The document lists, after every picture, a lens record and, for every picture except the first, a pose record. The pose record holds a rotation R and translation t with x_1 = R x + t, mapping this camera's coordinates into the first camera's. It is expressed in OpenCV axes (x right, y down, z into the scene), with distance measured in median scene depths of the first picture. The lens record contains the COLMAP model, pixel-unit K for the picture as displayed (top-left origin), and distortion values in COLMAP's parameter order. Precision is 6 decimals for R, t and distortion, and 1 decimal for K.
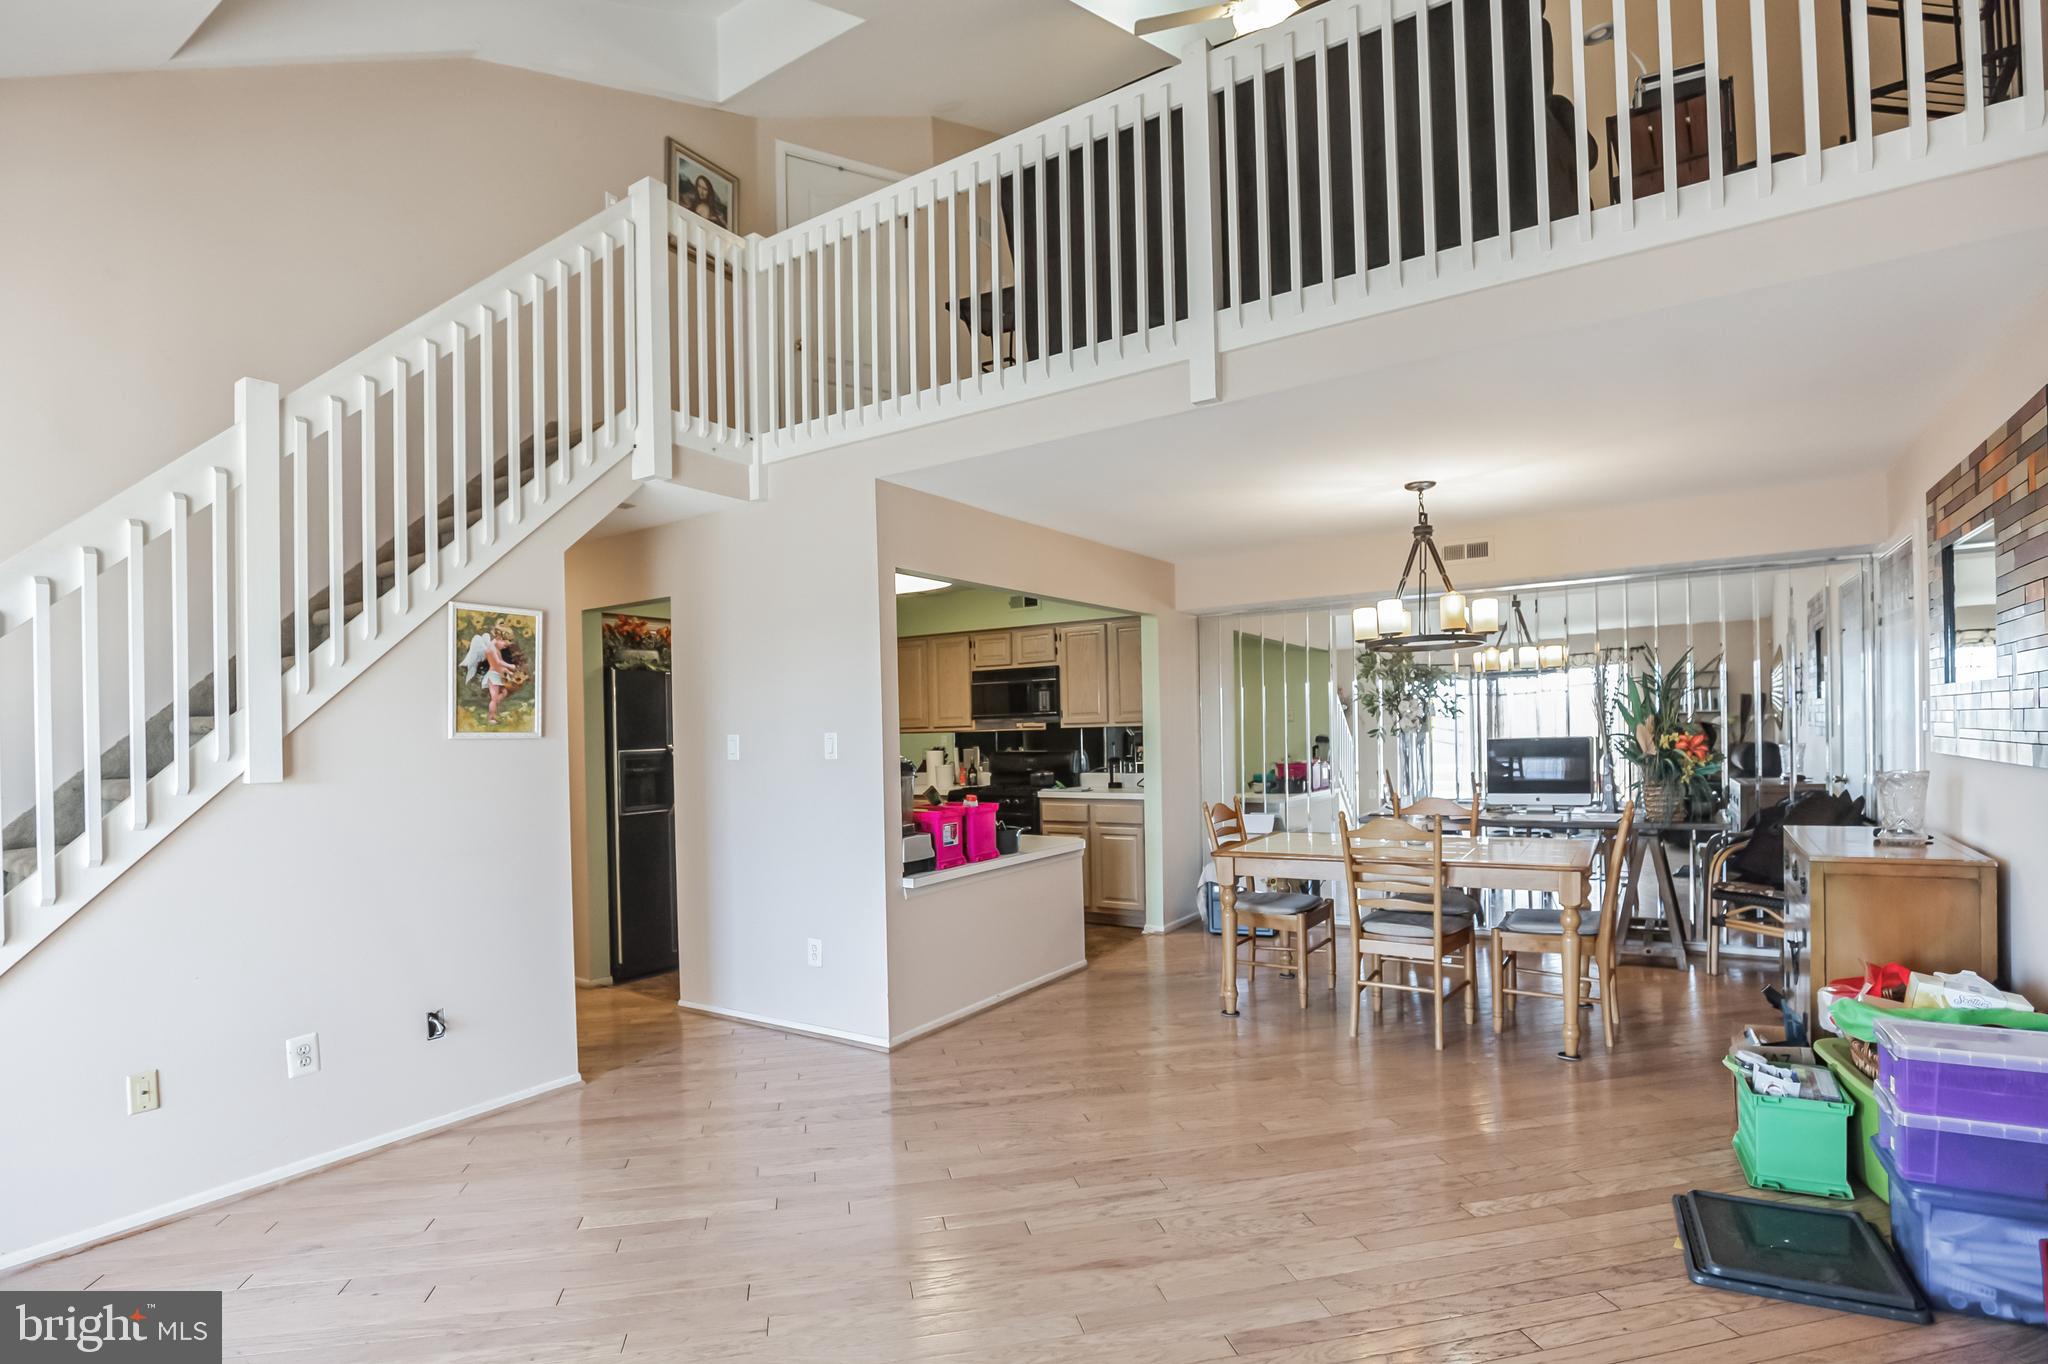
lens RADIAL K [[988.9, 0, 1007.5], [0, 988.9, 744.4], [0, 0, 1]] dist [-0.033902, 0.000125]
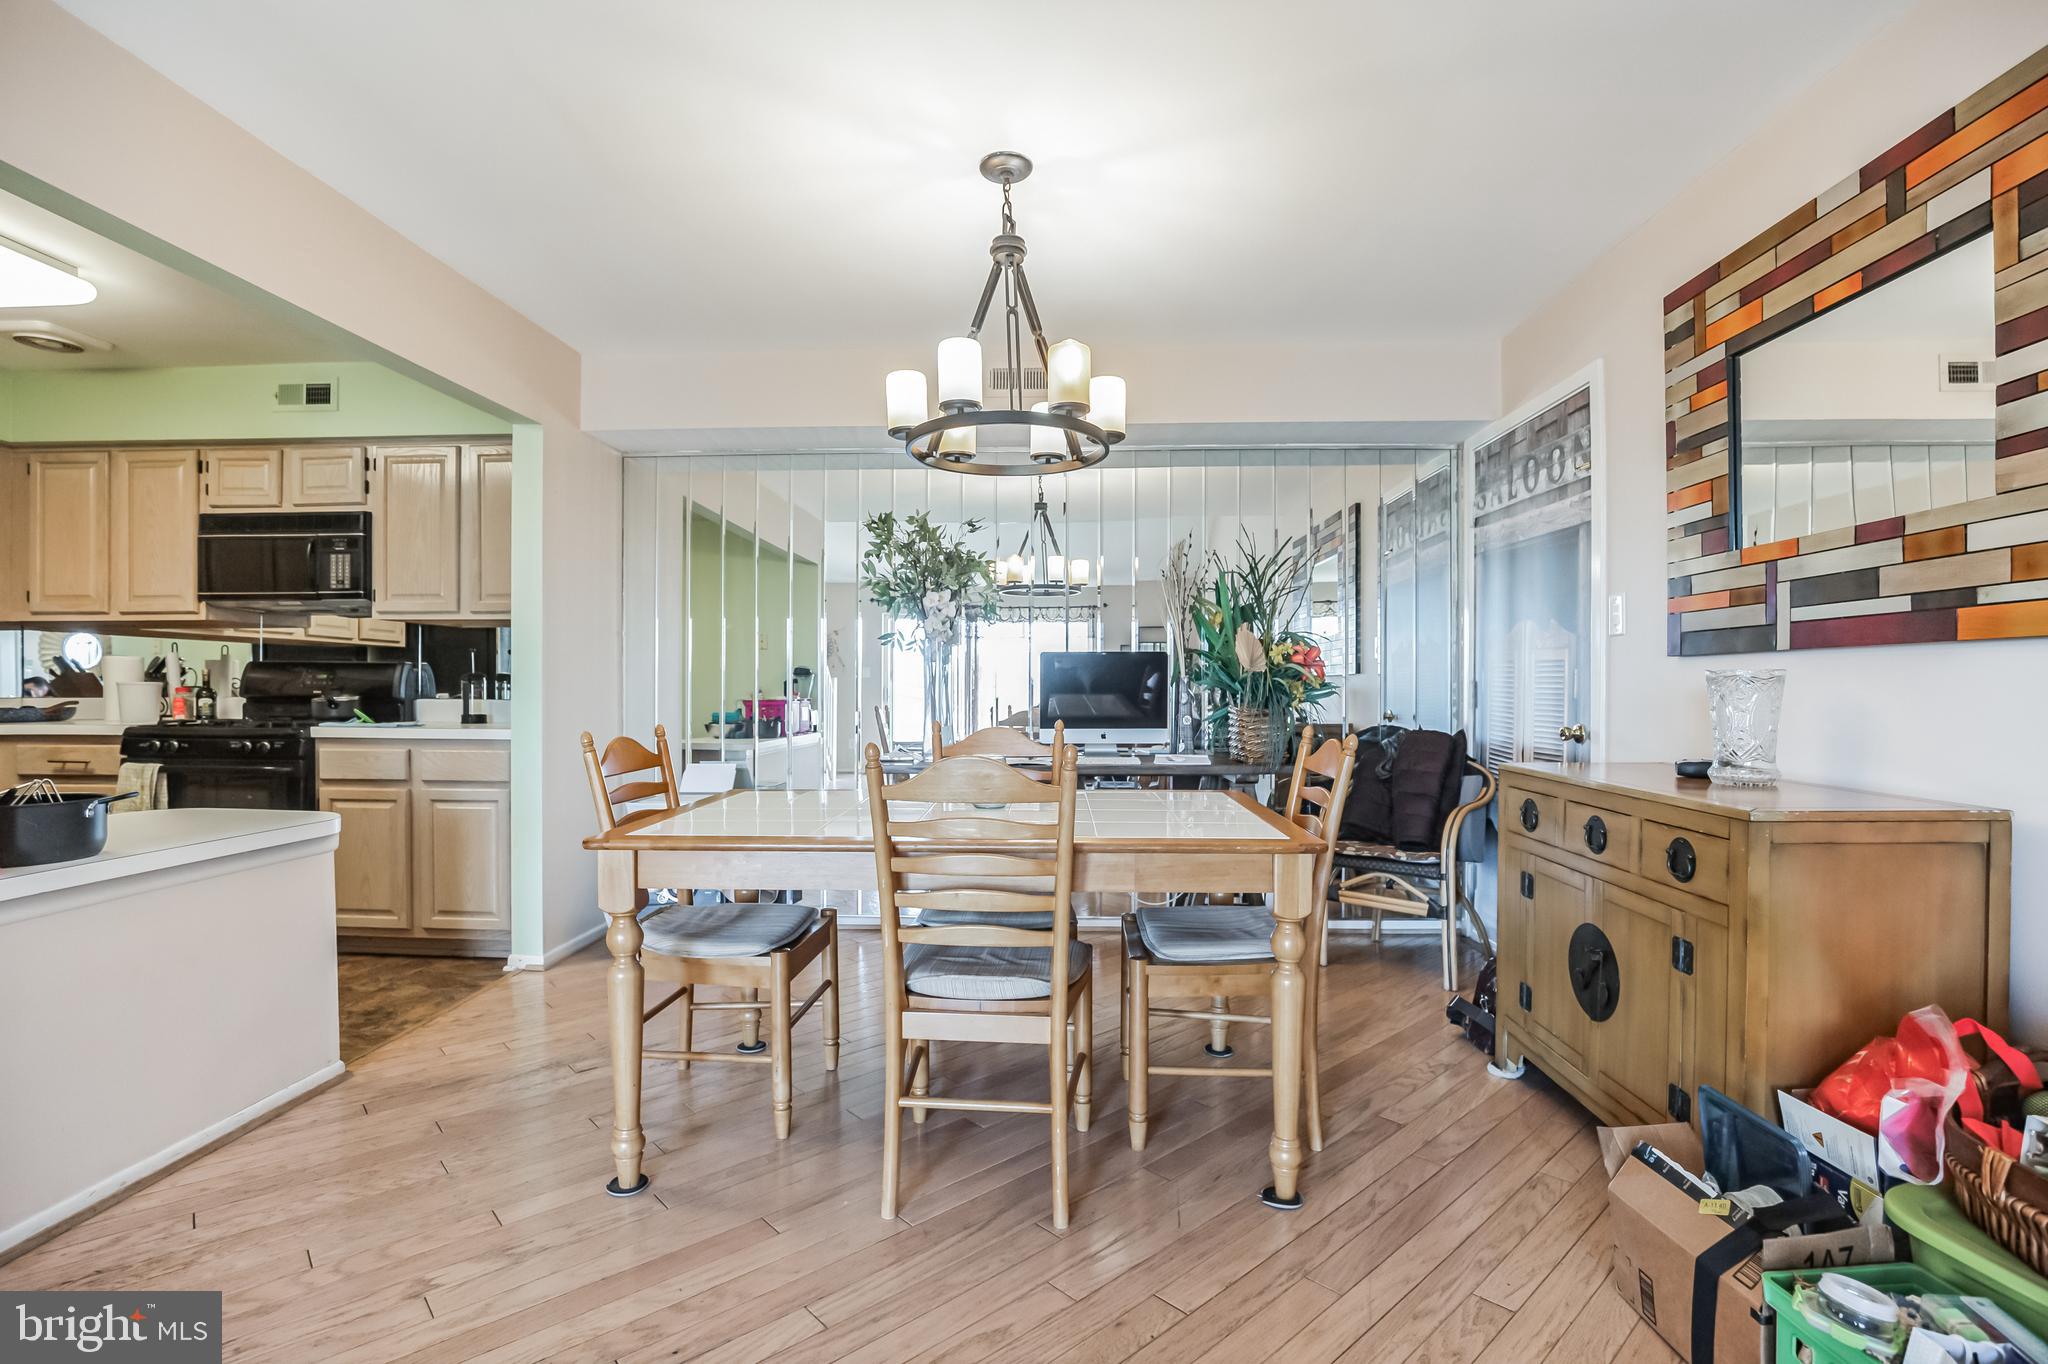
lens RADIAL K [[951.0, 0, 1020.9], [0, 951.0, 691.1], [0, 0, 1]] dist [-0.036940, 0.005707]
pose [[0.853822, 0.025886, 0.519920, 0.136859], [-0.018706, 0.999644, -0.019051, 0.041403], [-0.520228, 0.006541, 0.854002, 0.480786]]
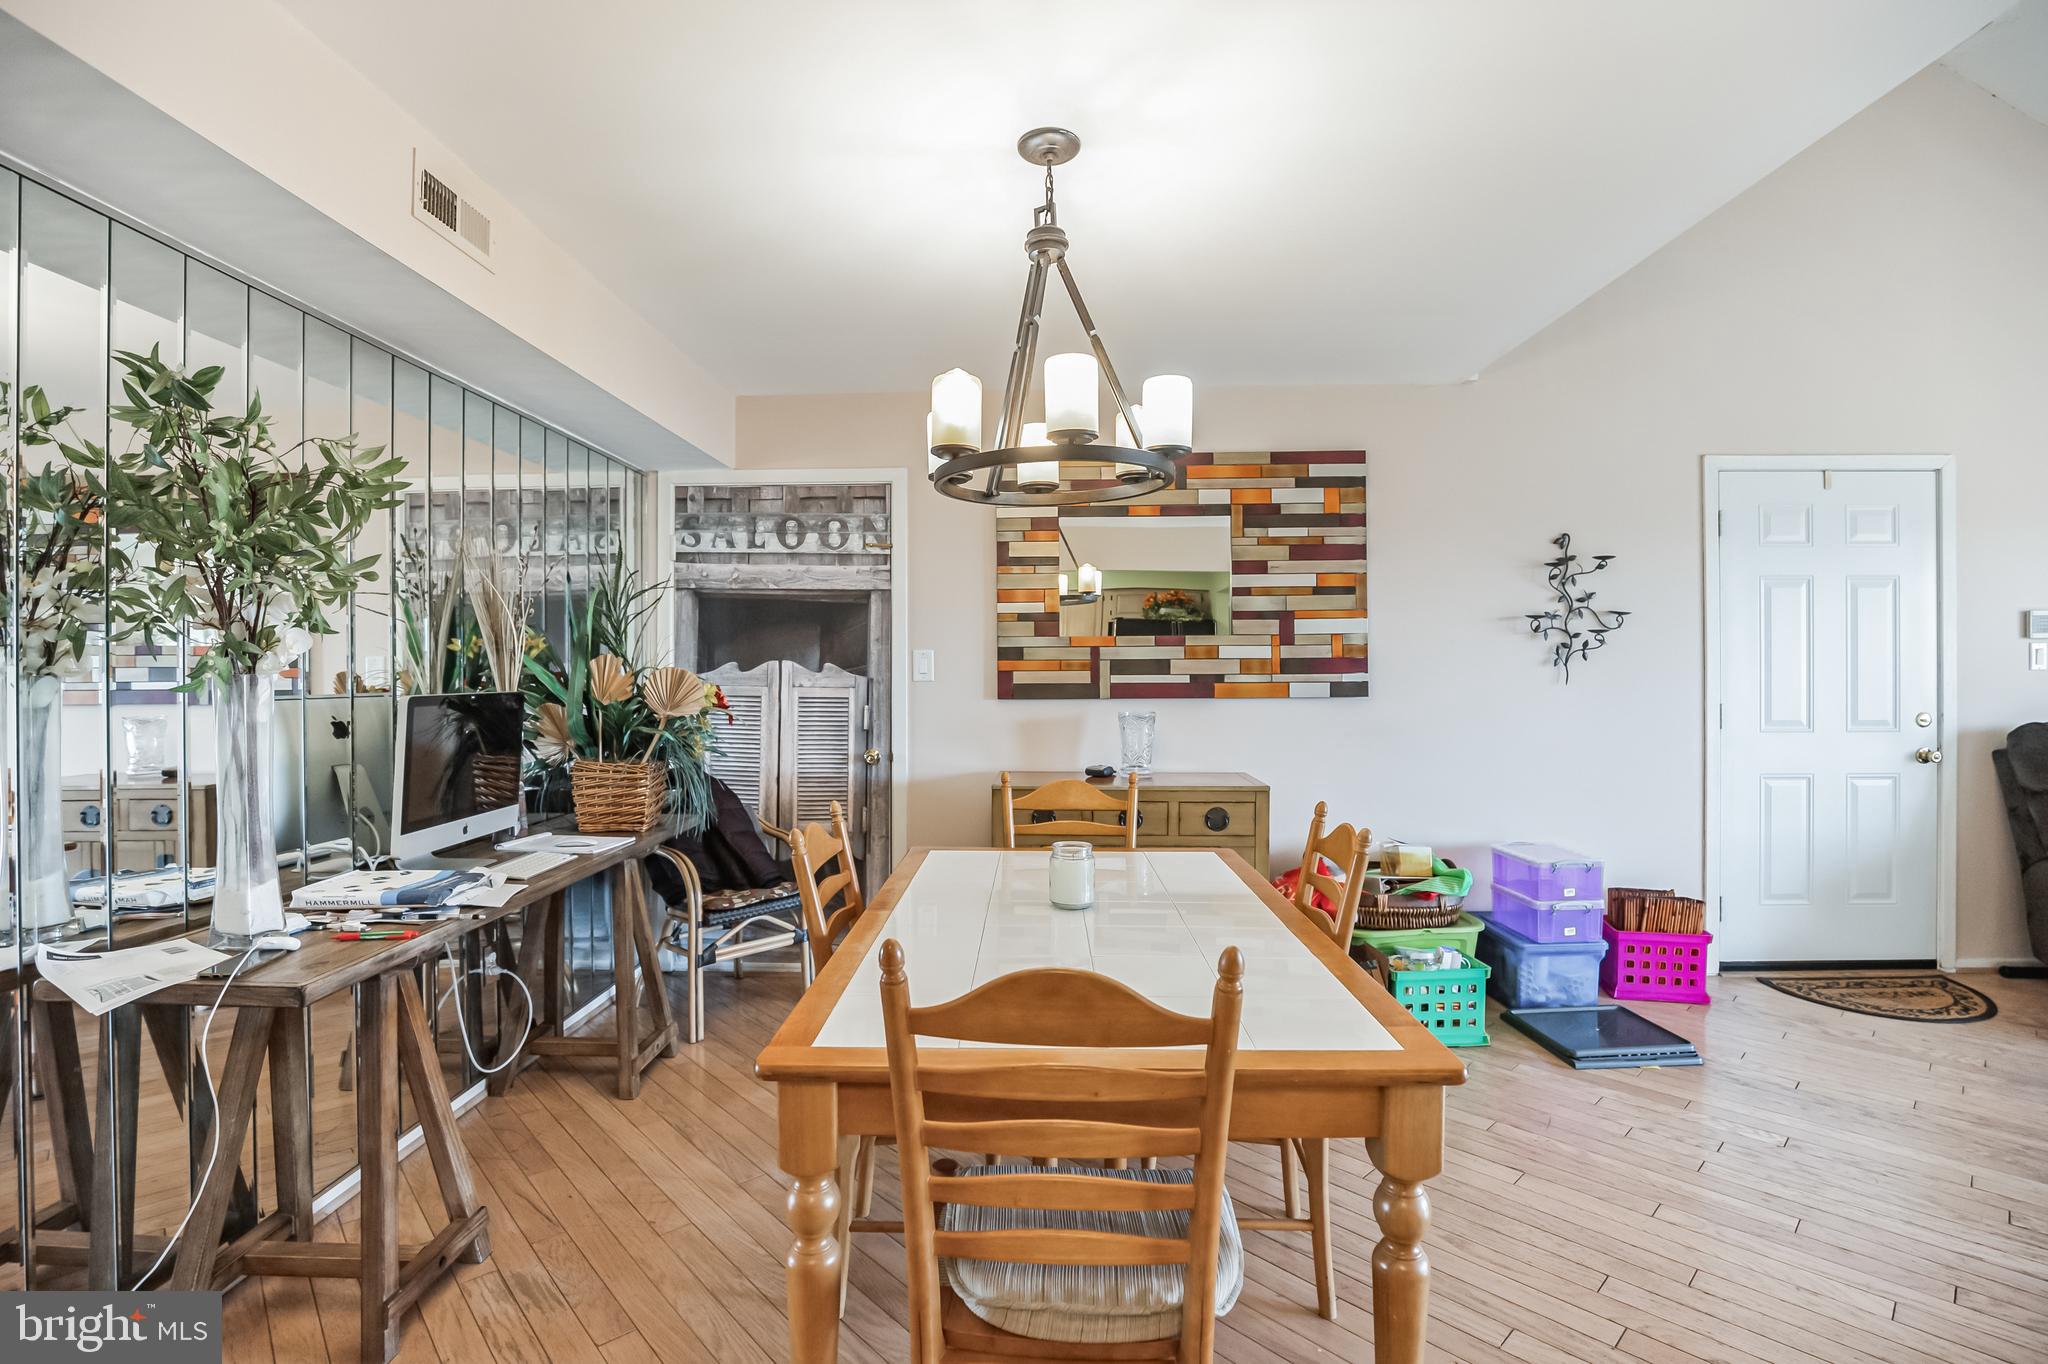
lens RADIAL K [[951.0, 0, 1016.6], [0, 951.0, 674.8], [0, 0, 1]] dist [-0.036940, 0.005707]
pose [[-0.525473, 0.029325, 0.850305, 0.040740], [0.029363, 0.999436, -0.016322, -0.000870], [-0.850304, 0.016391, -0.526037, 1.127306]]
